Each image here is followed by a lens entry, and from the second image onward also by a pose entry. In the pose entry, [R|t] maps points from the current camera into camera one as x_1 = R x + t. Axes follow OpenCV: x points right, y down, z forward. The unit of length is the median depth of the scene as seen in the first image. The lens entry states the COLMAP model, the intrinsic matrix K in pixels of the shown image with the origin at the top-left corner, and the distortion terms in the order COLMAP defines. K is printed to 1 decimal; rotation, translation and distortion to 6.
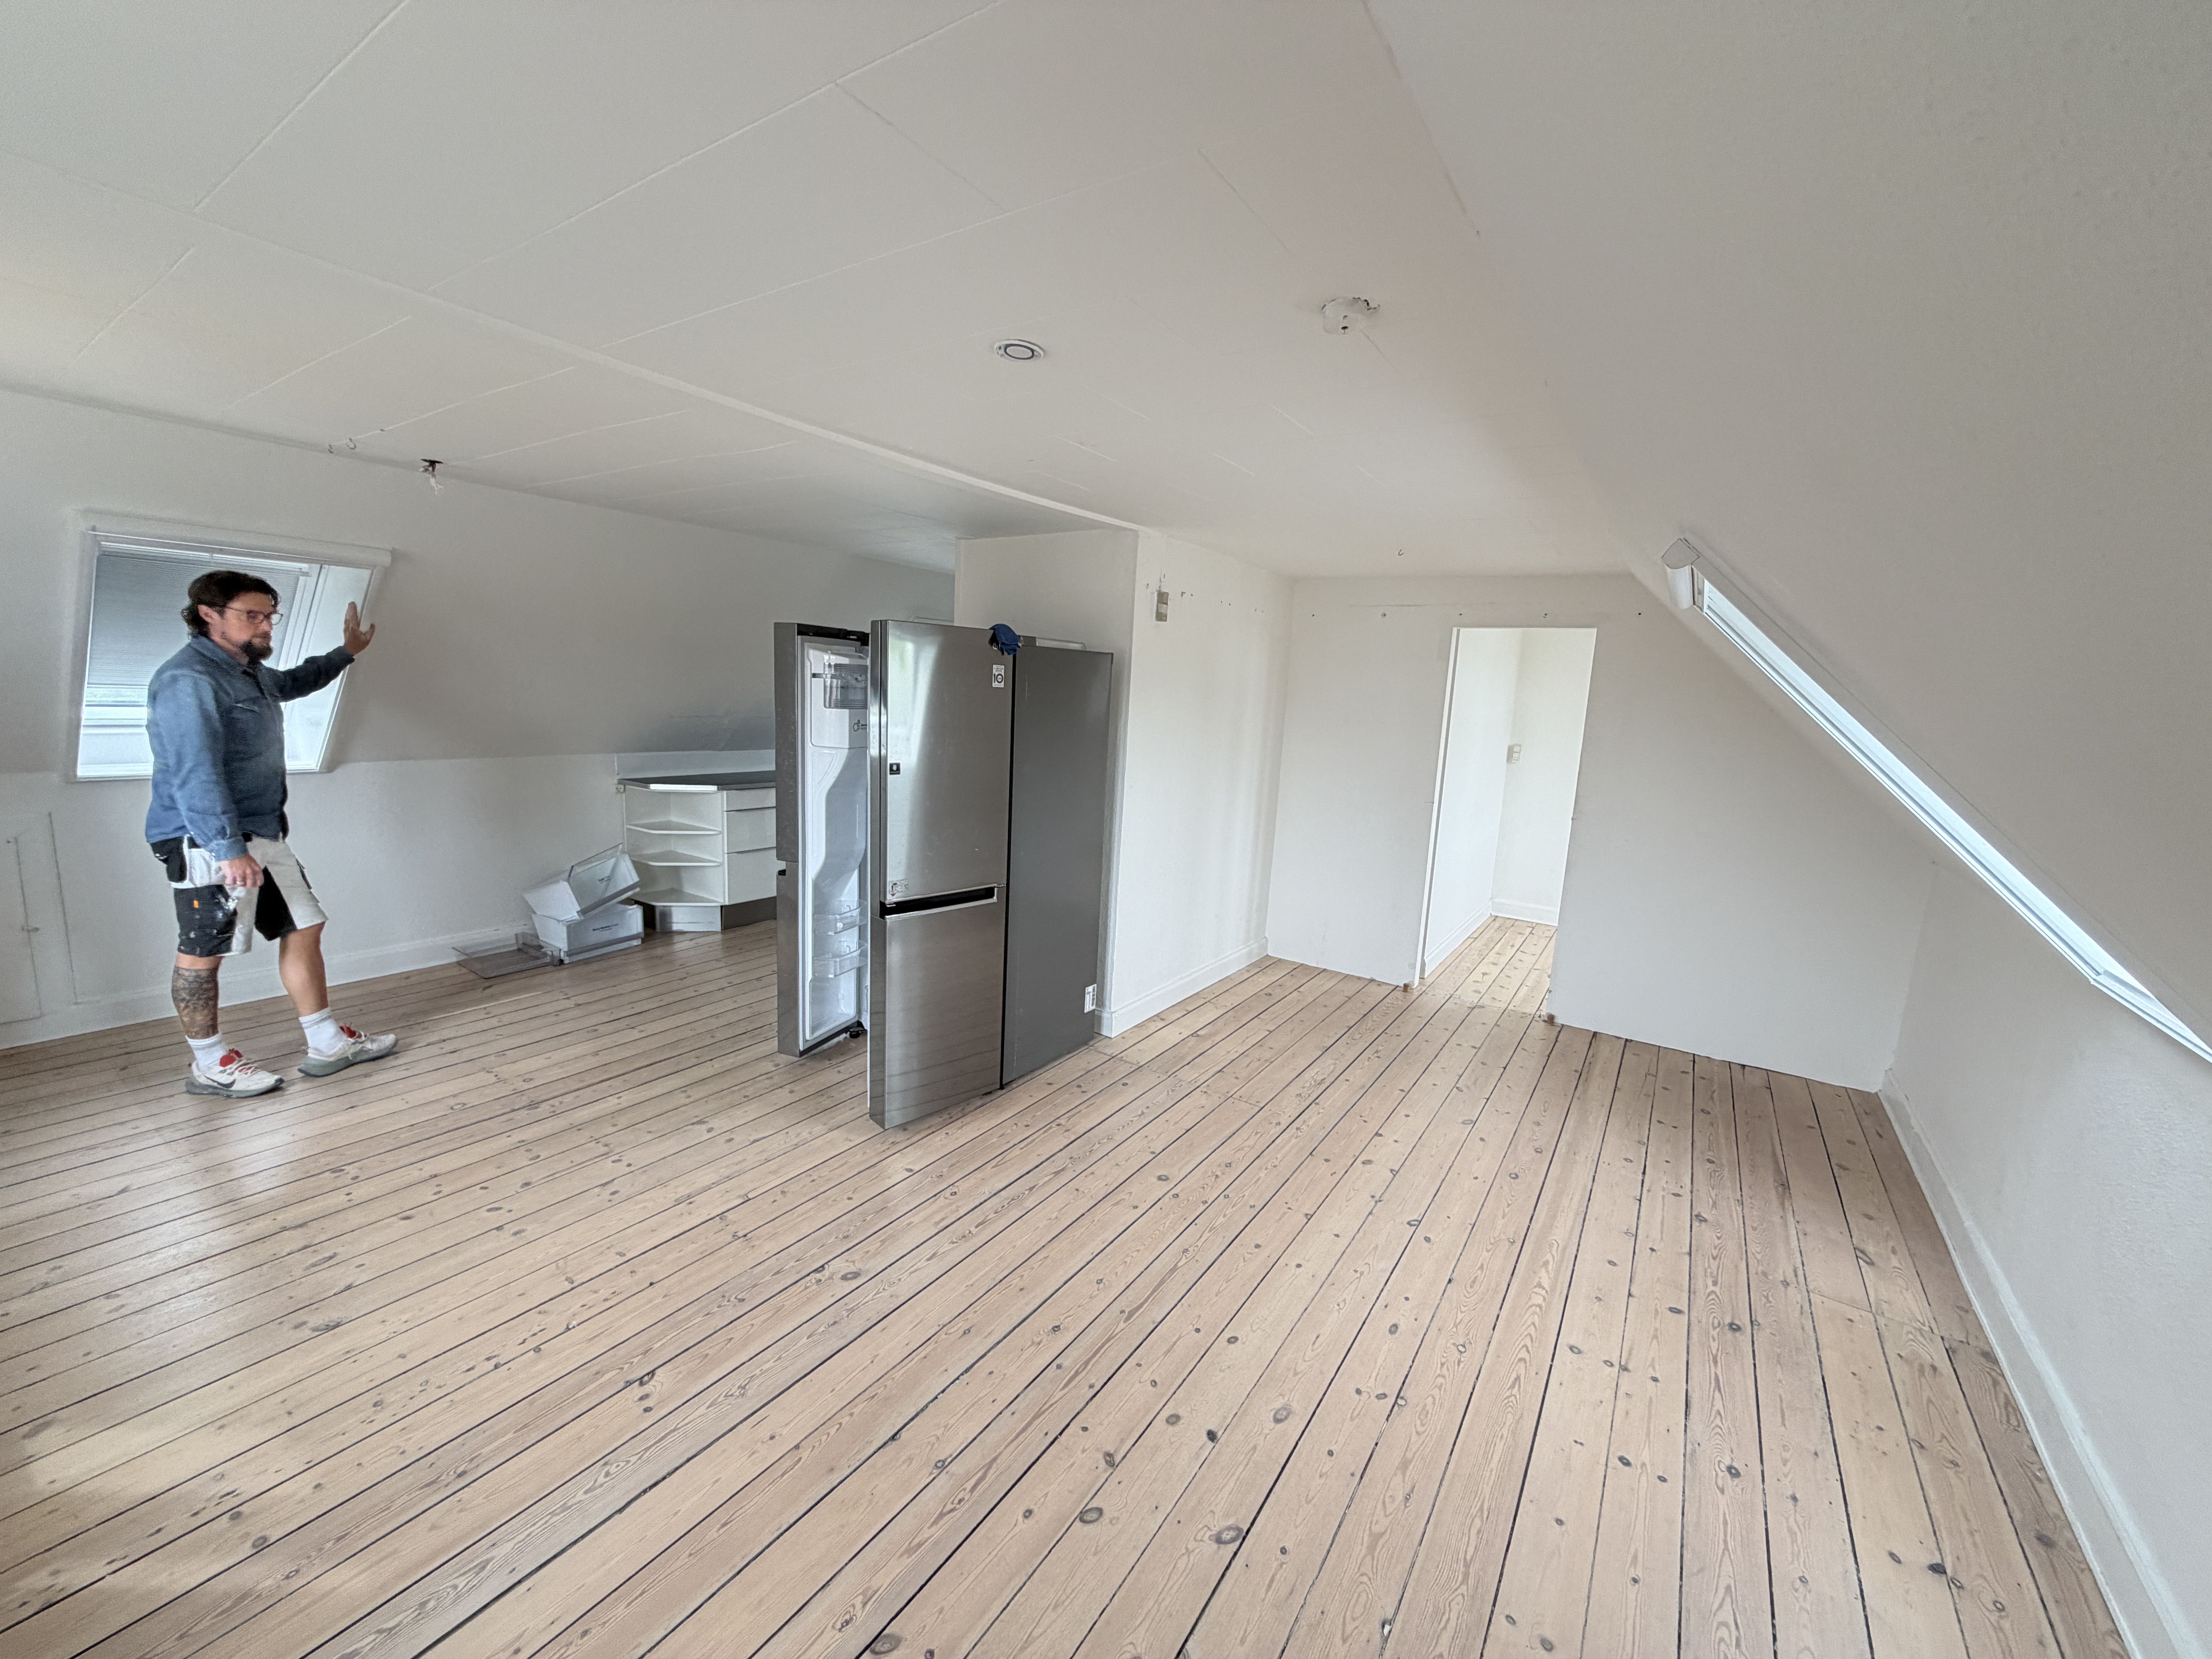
lens RADIAL K [[879.6, 0, 1098.0], [0, 879.6, 829.1], [0, 0, 1]] dist [-0.000579, 0.000603]
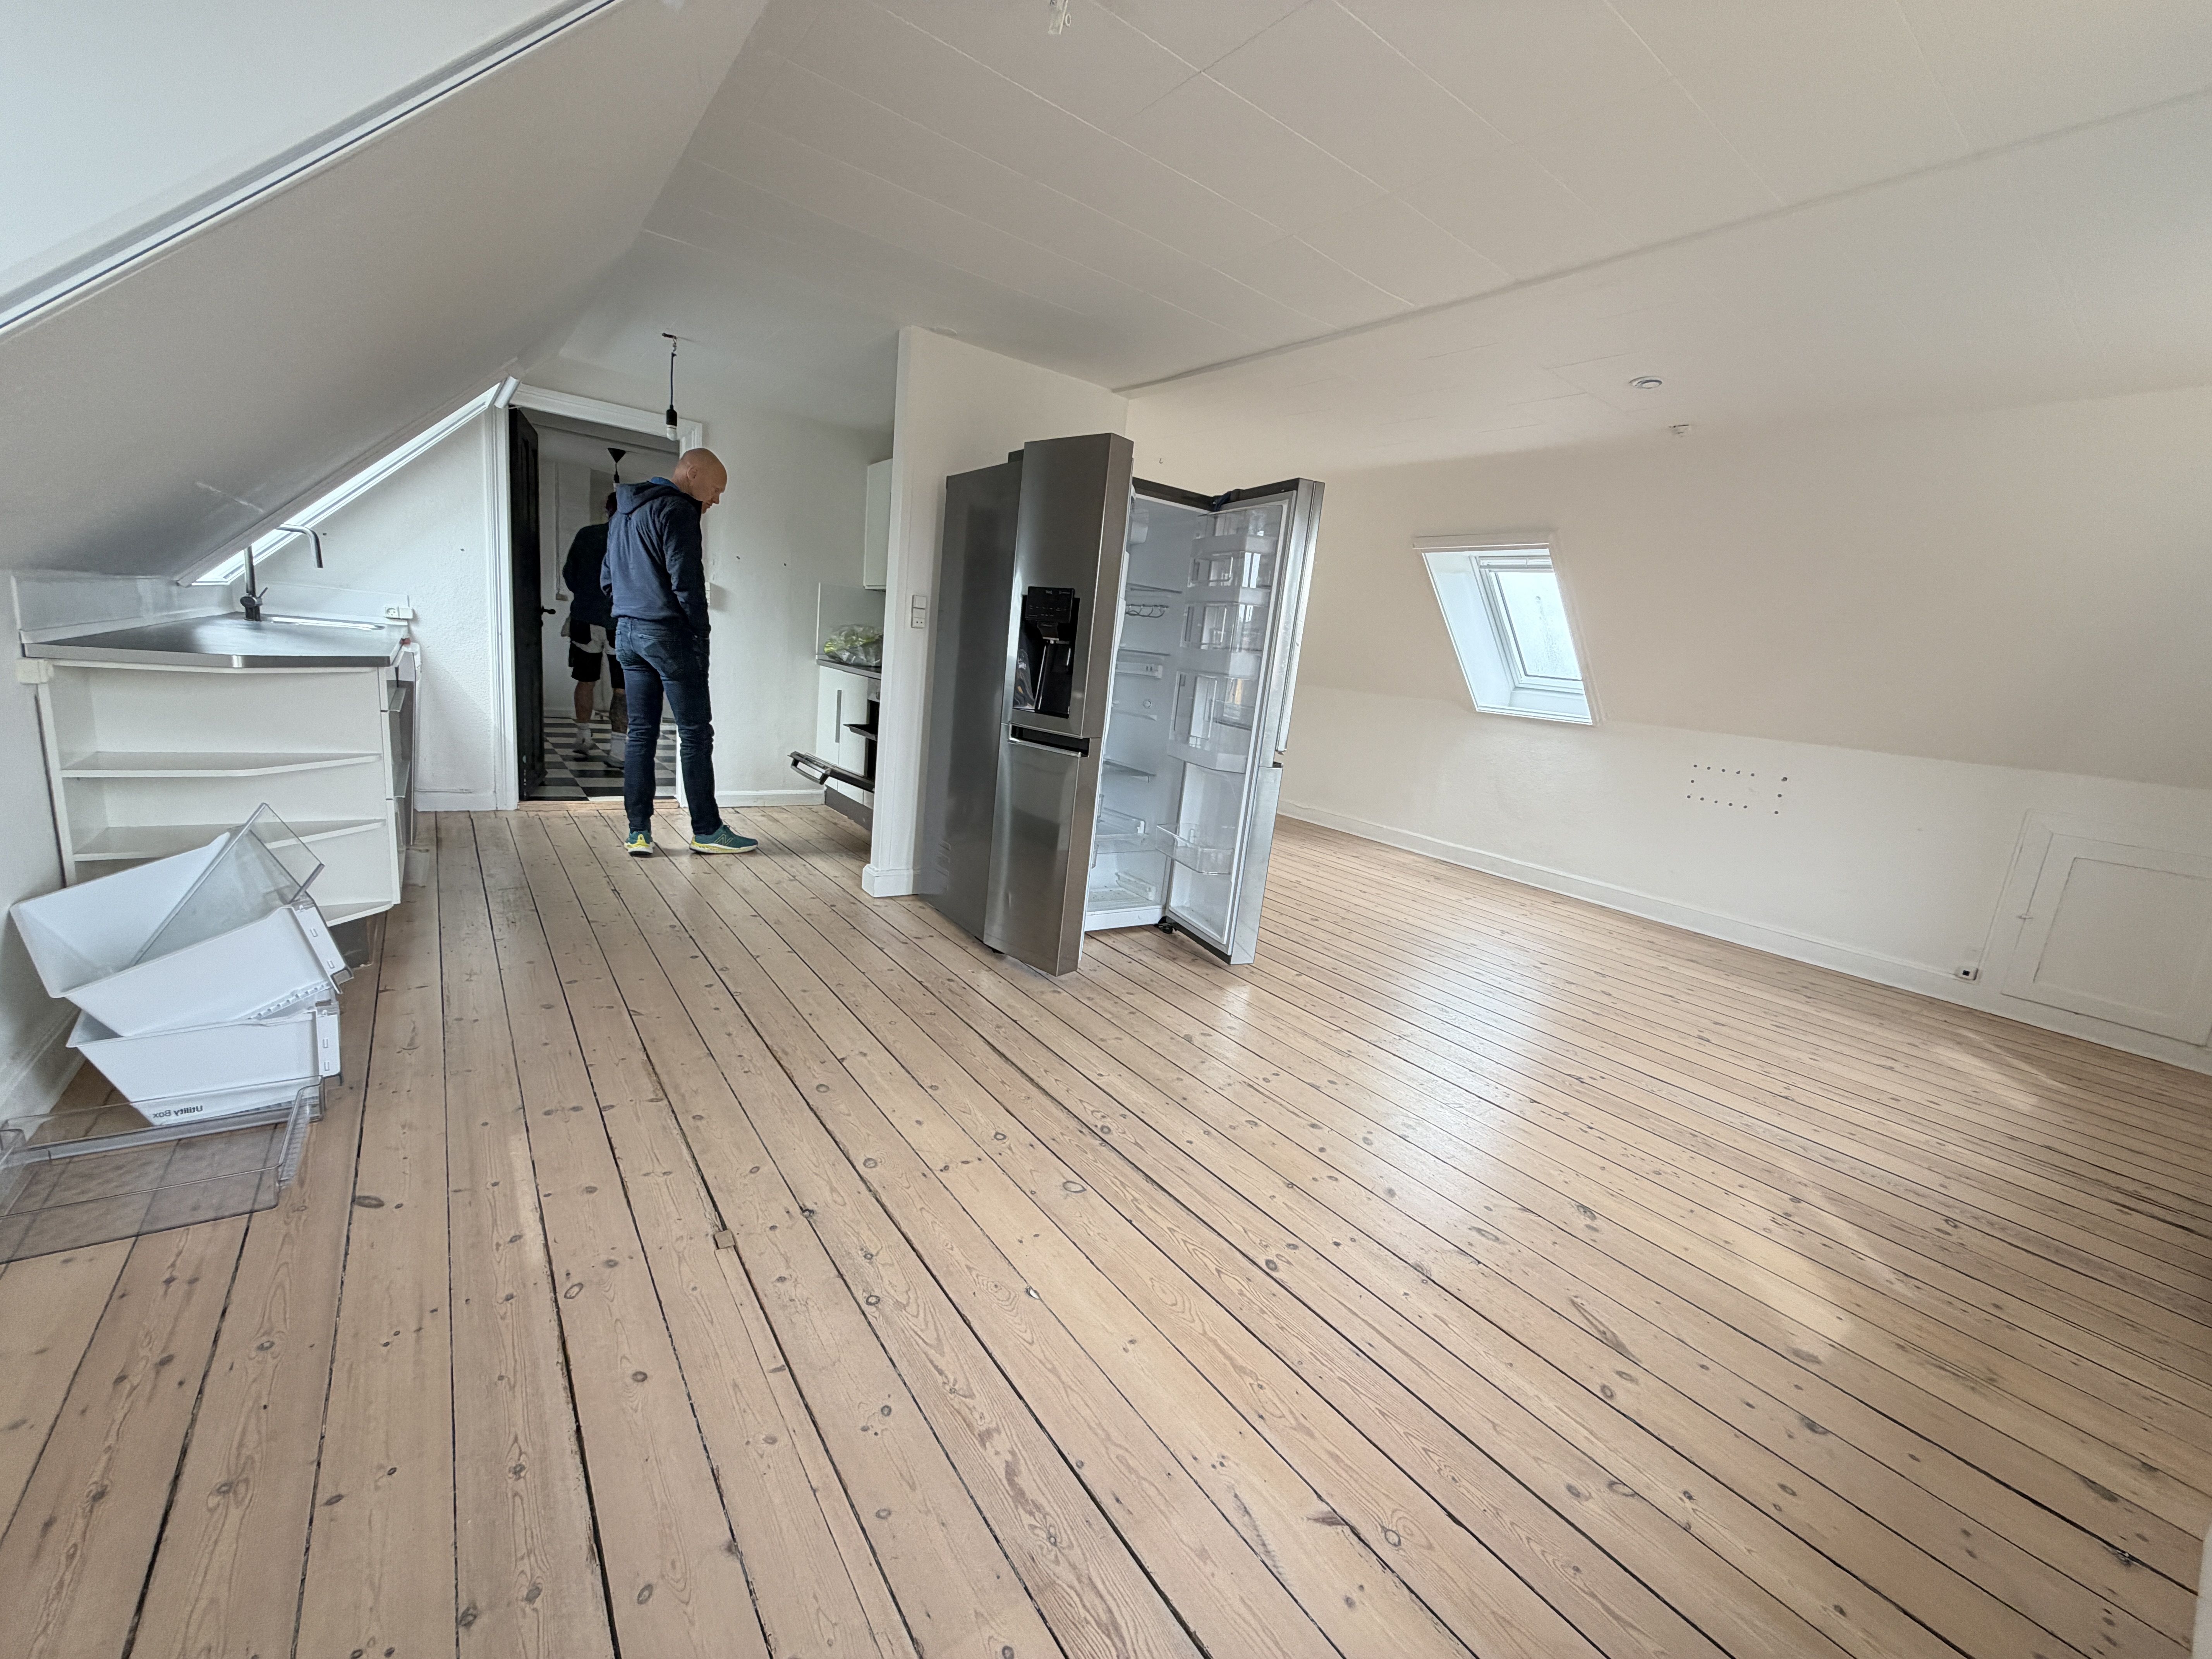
lens RADIAL K [[879.6, 0, 1098.0], [0, 879.6, 829.1], [0, 0, 1]] dist [-0.000579, 0.000603]
pose [[0.336112, -0.200745, 0.920180, -1.307191], [0.063673, 0.979629, 0.190456, -0.042064], [-0.939667, -0.005424, 0.342047, 0.828817]]
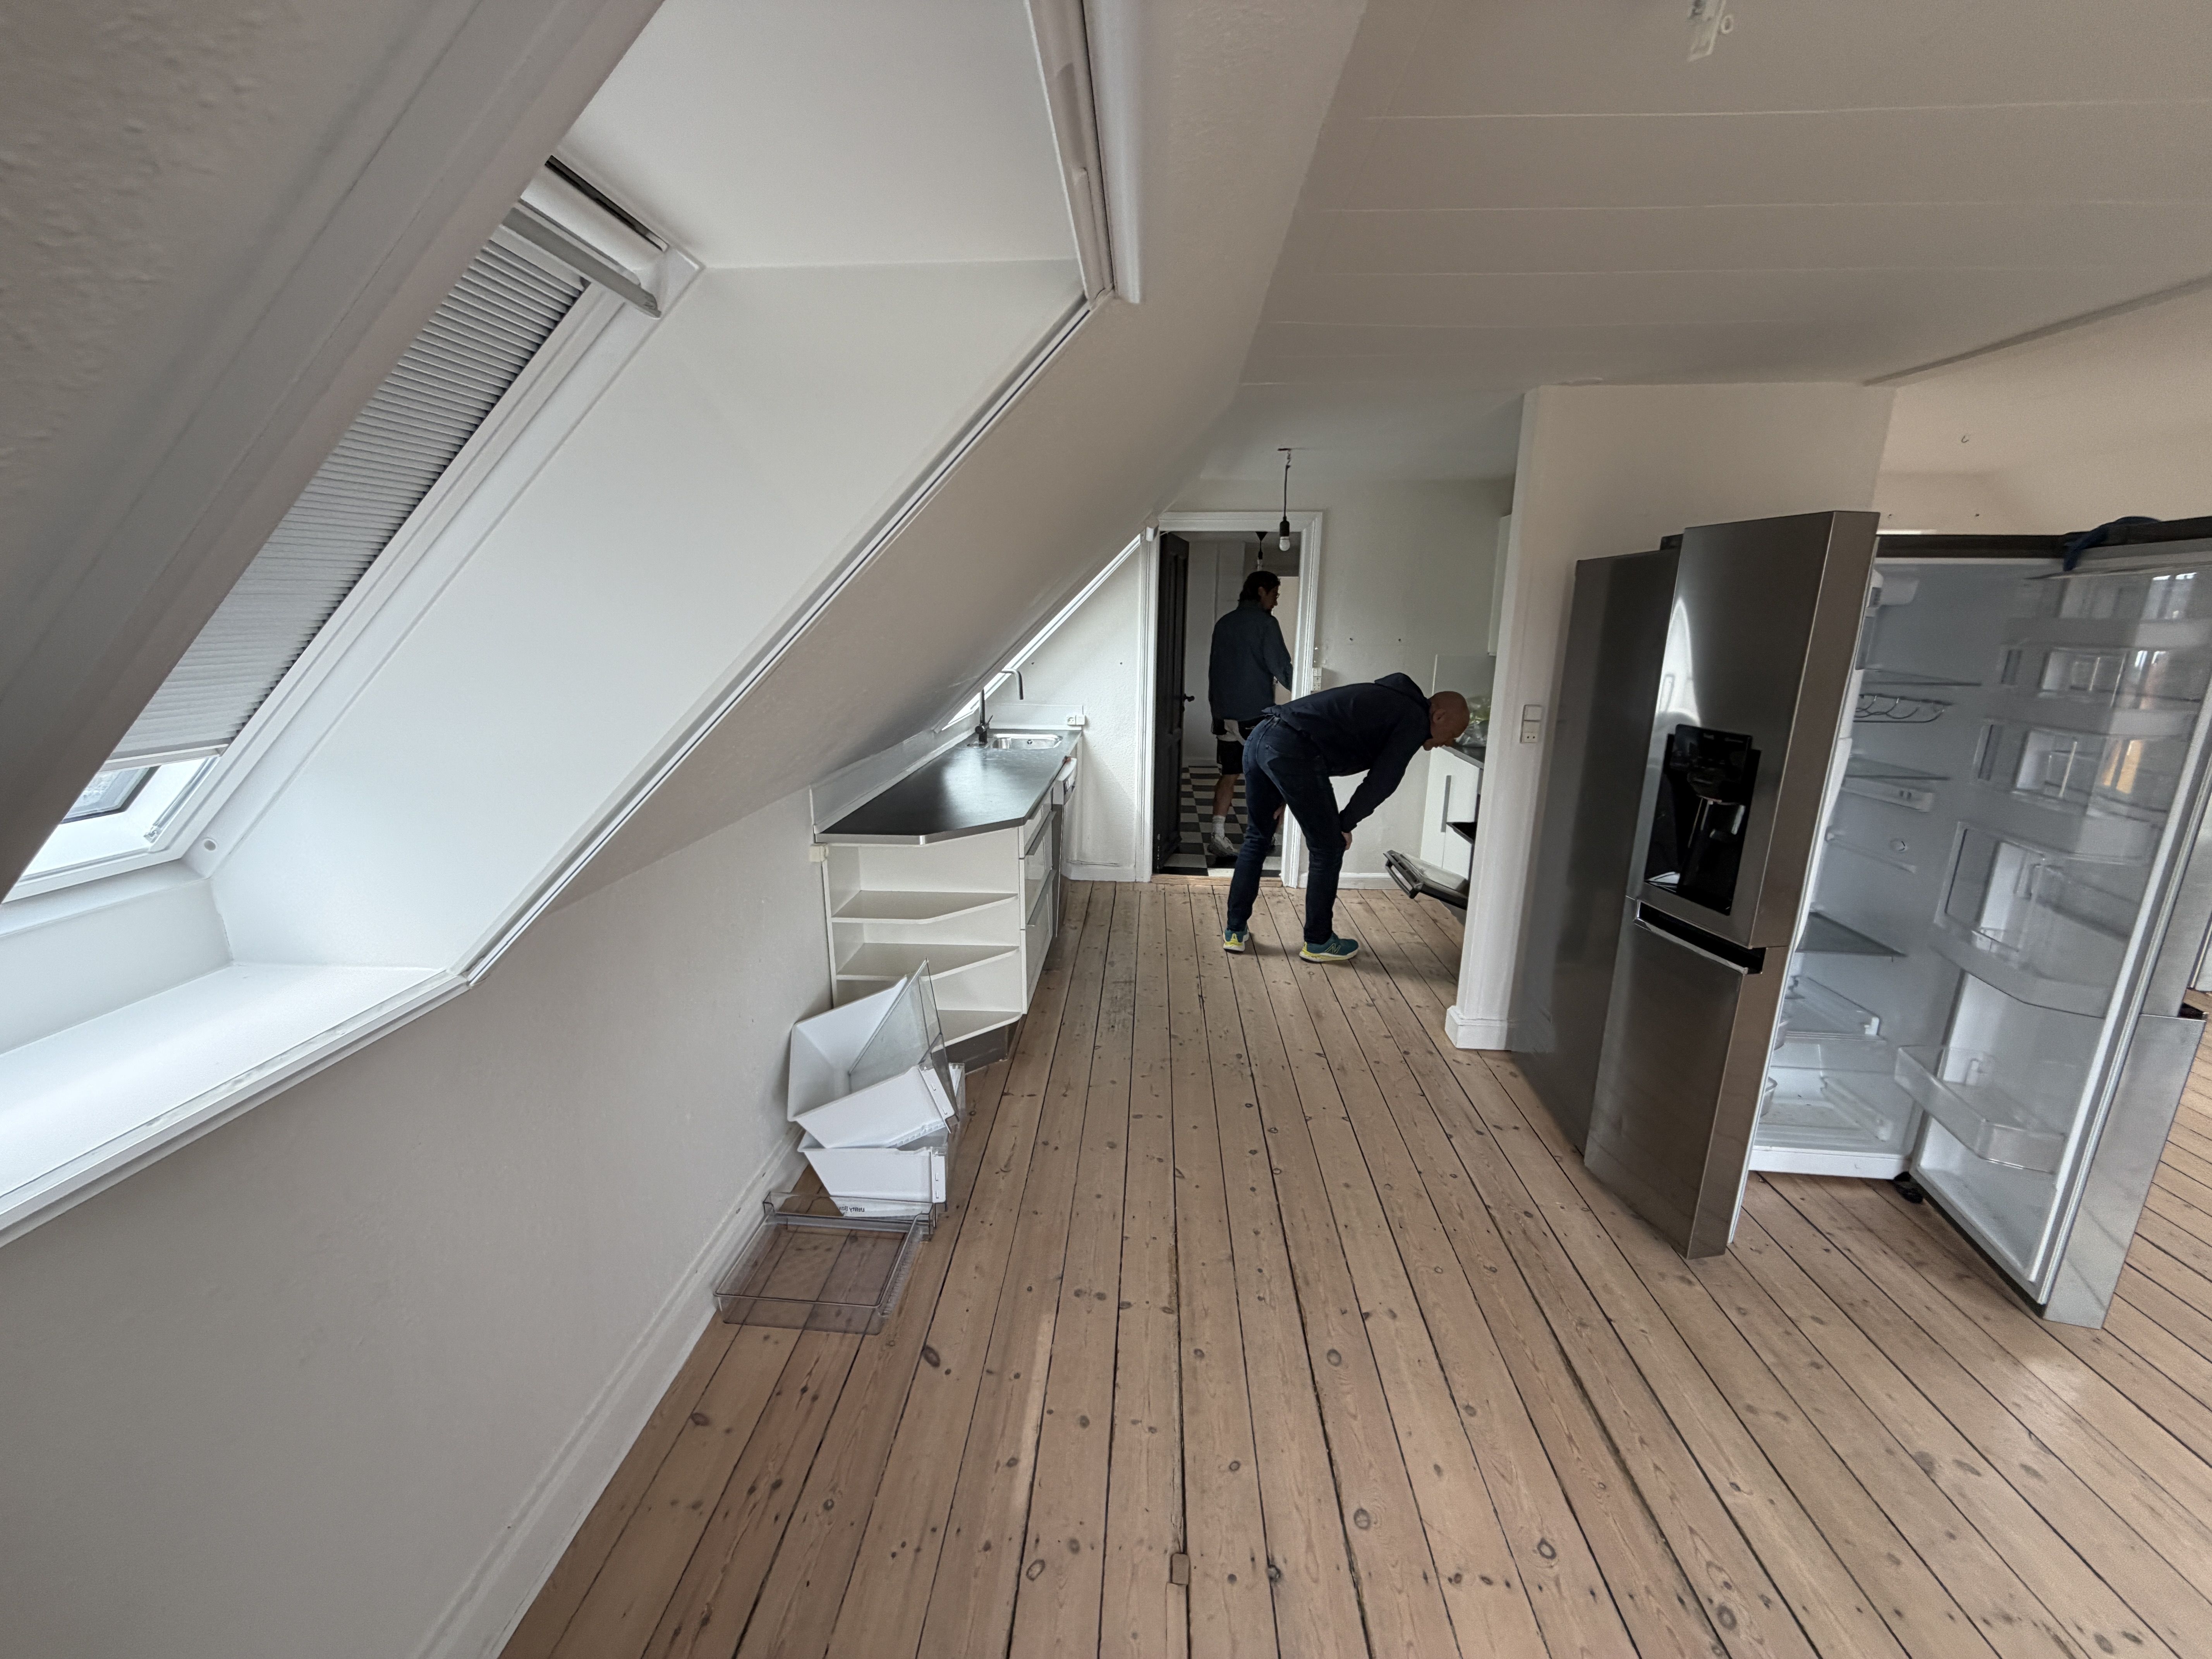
lens RADIAL K [[879.6, 0, 1098.0], [0, 879.6, 829.1], [0, 0, 1]] dist [-0.000579, 0.000603]
pose [[0.860931, -0.162709, 0.482000, -1.143893], [0.115635, 0.985261, 0.126054, -0.184950], [-0.495406, -0.052787, 0.867056, 0.846317]]
